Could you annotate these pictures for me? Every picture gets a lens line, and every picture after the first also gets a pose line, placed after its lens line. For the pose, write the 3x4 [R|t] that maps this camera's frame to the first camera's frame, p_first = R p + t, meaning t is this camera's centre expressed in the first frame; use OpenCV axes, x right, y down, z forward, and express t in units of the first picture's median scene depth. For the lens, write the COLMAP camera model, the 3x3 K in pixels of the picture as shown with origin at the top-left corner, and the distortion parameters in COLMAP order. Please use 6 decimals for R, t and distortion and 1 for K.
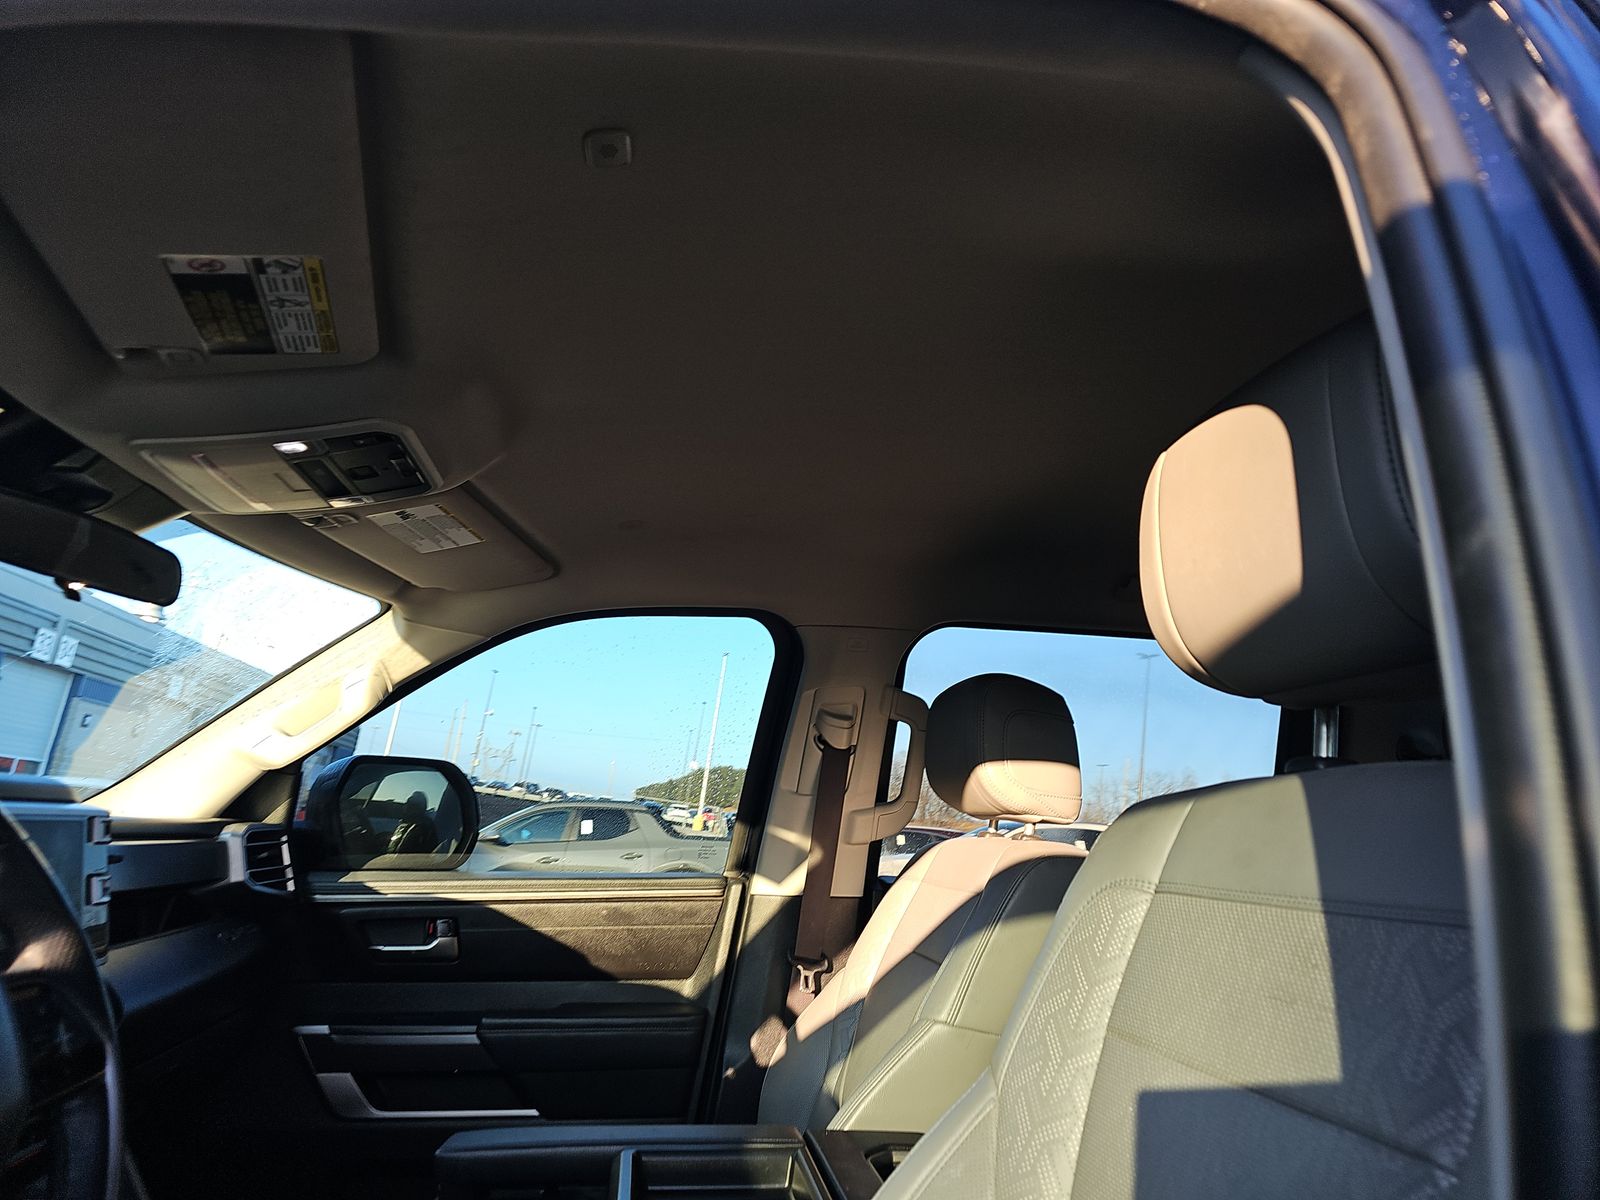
lens RADIAL K [[1060.2, 0, 798.7], [0, 1060.2, 578.8], [0, 0, 1]] dist [0.048174, -0.000854]
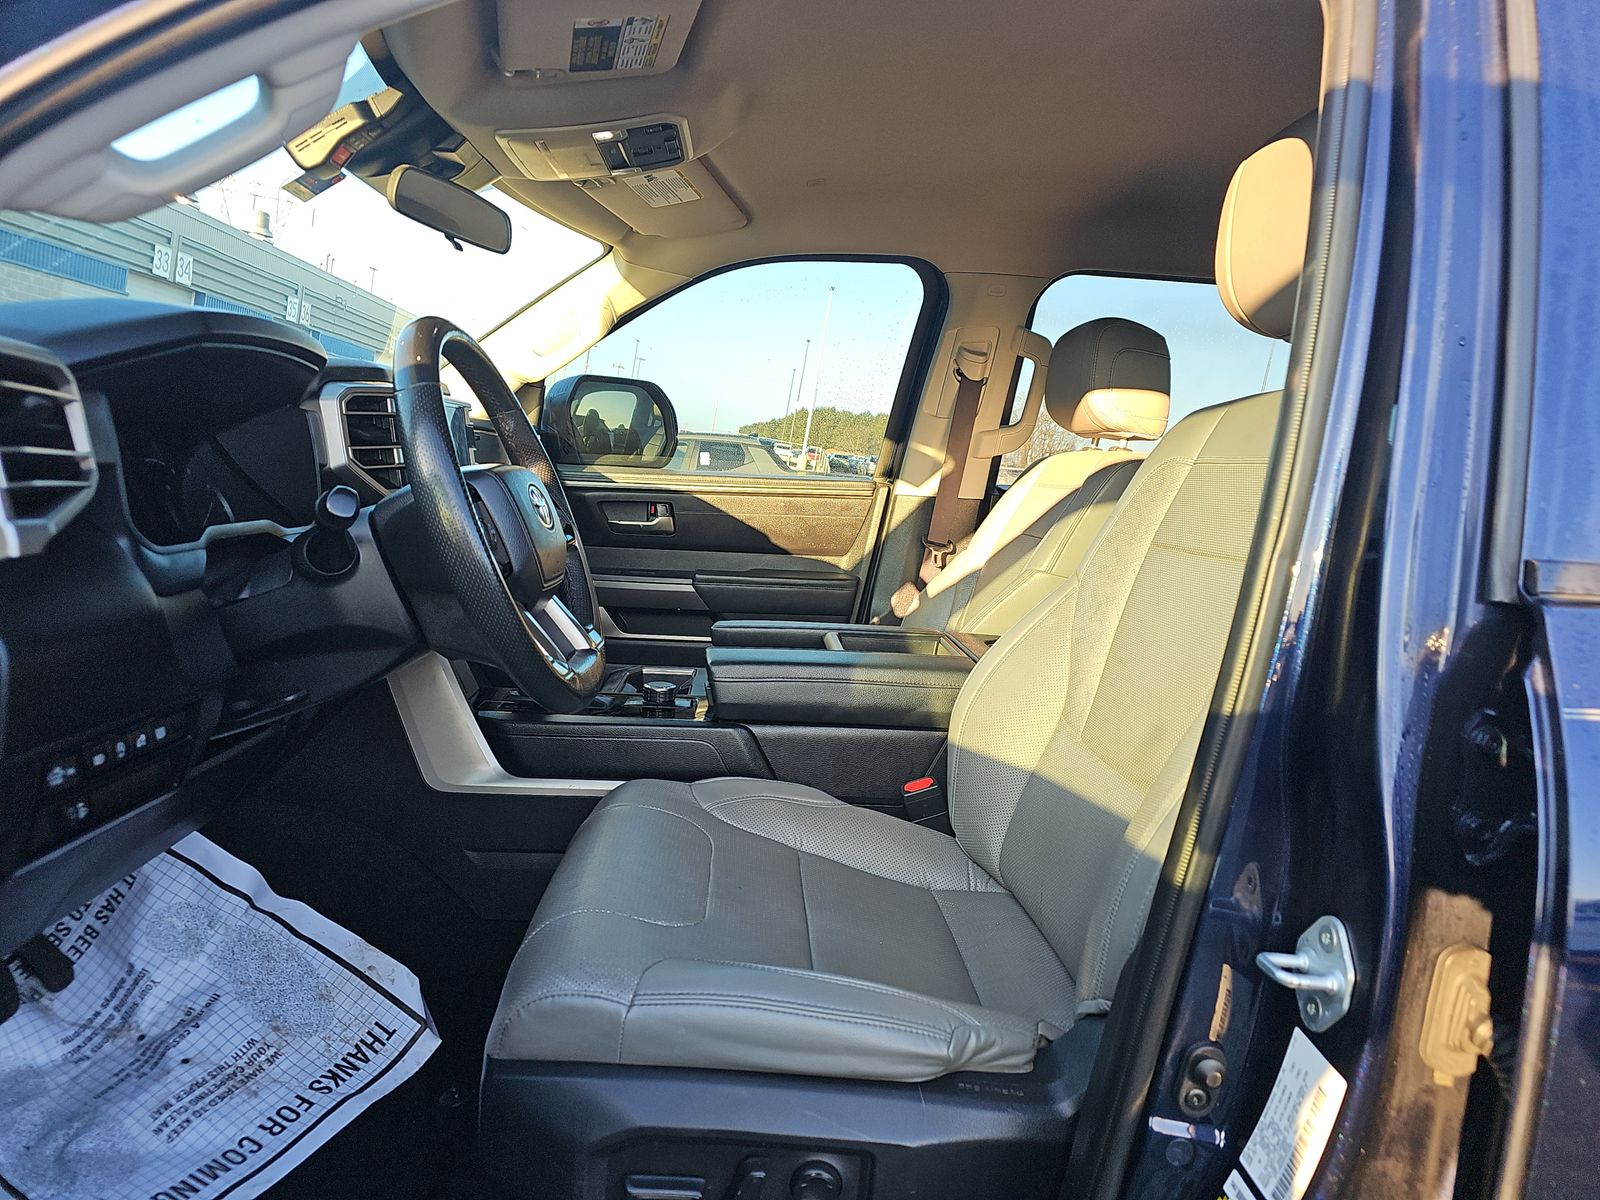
lens RADIAL K [[1096.0, 0, 803.5], [0, 1096.0, 646.2], [0, 0, 1]] dist [0.108310, -0.171713]
pose [[0.996292, 0.042802, -0.074640, -0.049186], [-0.011565, 0.926233, 0.376775, -0.033041], [0.085260, -0.374515, 0.923293, -0.306640]]
